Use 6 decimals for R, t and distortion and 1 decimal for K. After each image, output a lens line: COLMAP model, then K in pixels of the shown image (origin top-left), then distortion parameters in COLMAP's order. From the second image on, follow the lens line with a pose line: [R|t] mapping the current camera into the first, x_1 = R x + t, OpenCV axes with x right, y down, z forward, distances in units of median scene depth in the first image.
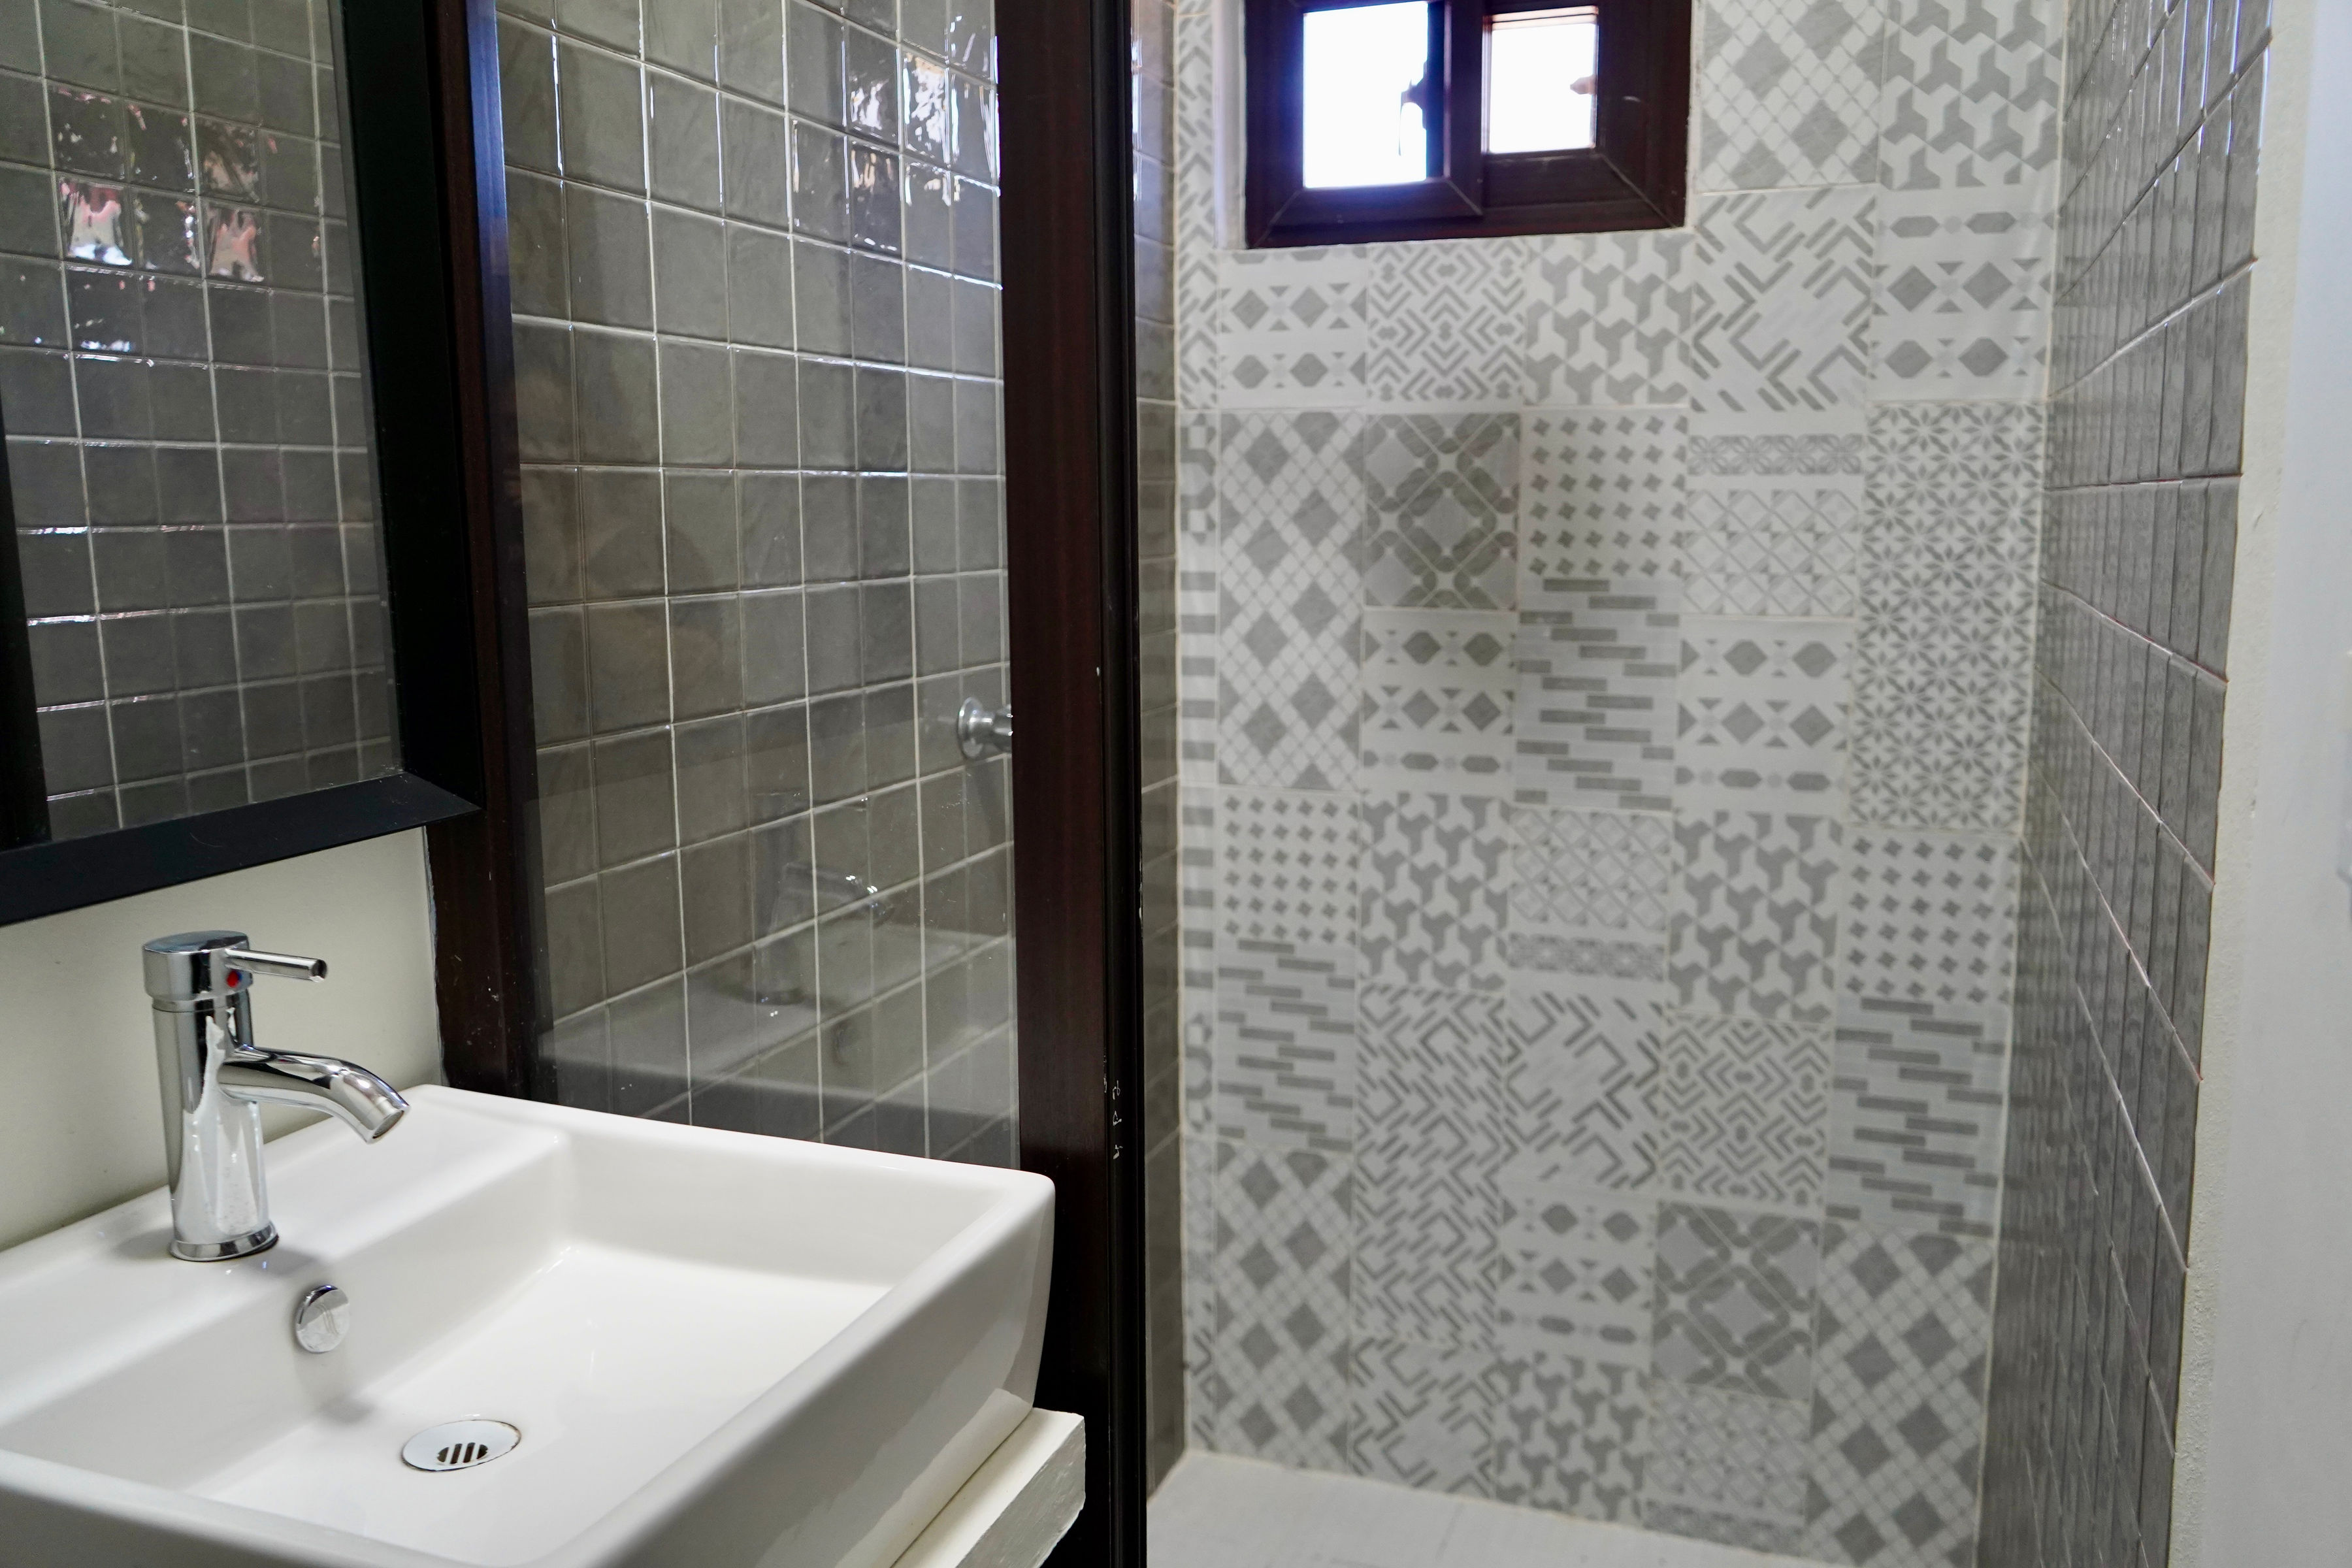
lens RADIAL K [[1947.0, 0, 1202.4], [0, 1947.0, 786.2], [0, 0, 1]] dist [-0.002048, 0.015286]
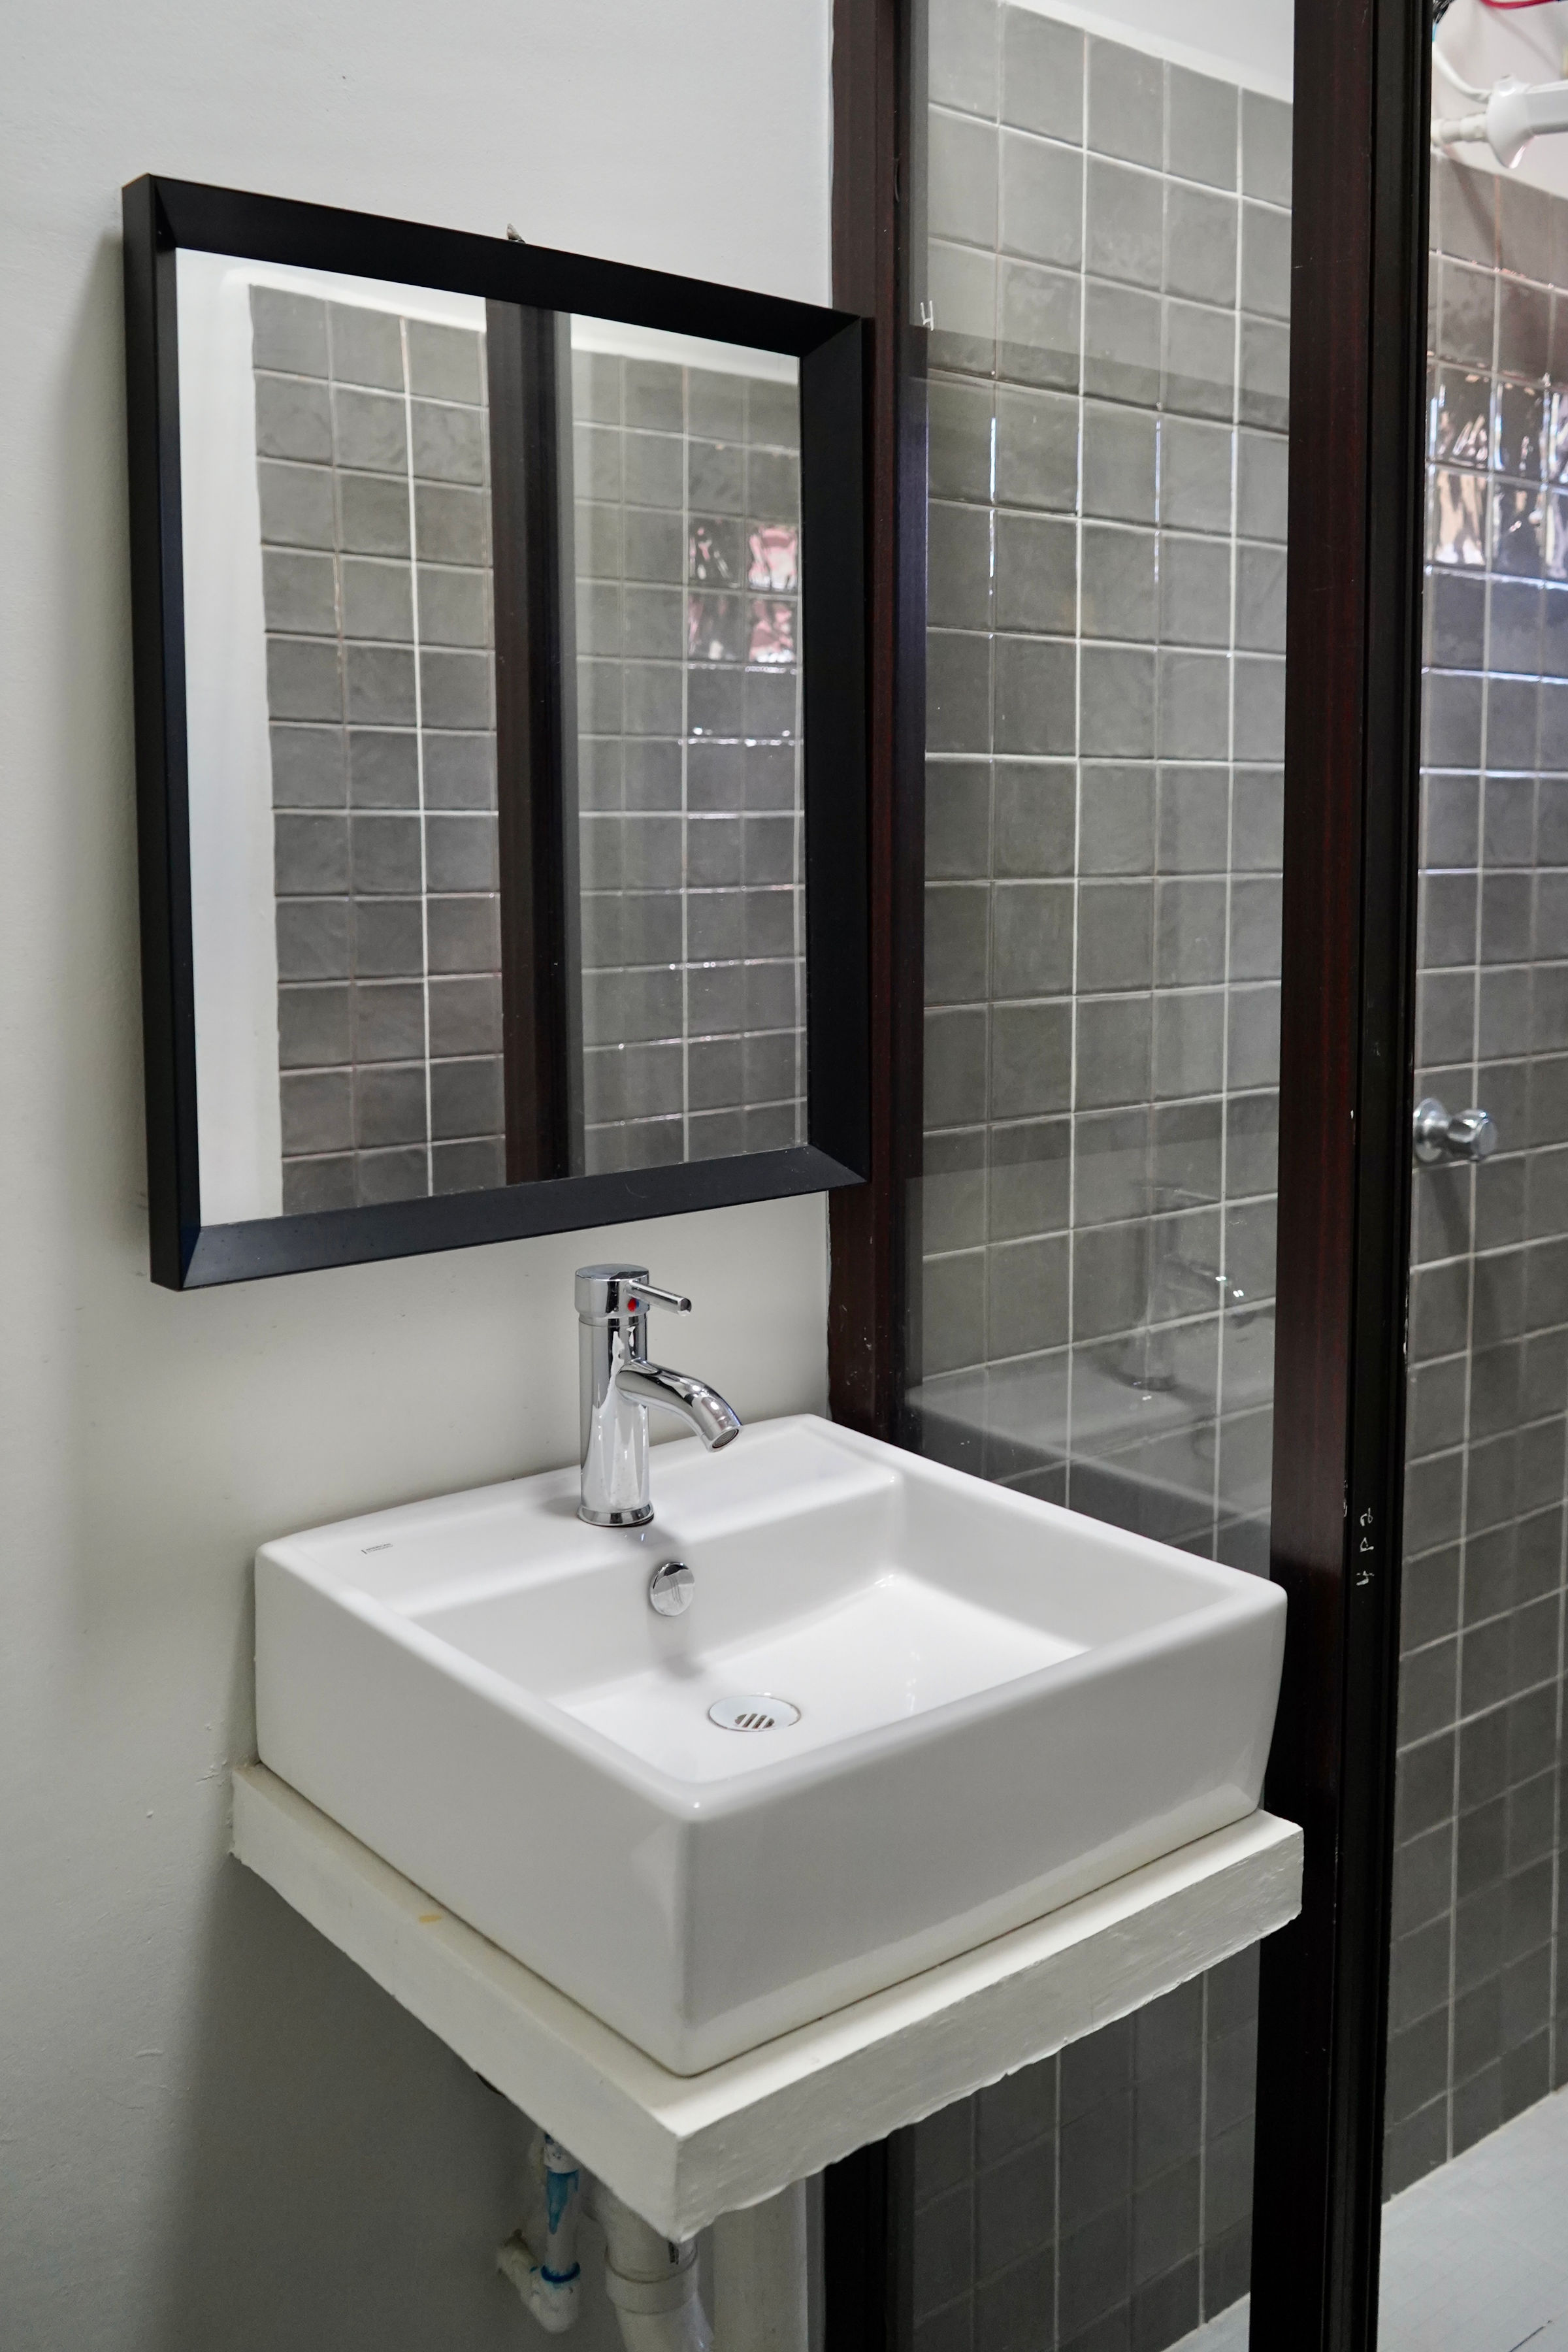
lens RADIAL K [[2212.6, 0, 790.8], [0, 2212.6, 983.3], [0, 0, 1]] dist [-0.003494, -0.016953]
pose [[0.867827, 0.052450, -0.494090, 0.223957], [-0.085770, 0.995298, -0.044993, -0.040861], [0.489407, 0.081424, 0.868246, -0.165741]]
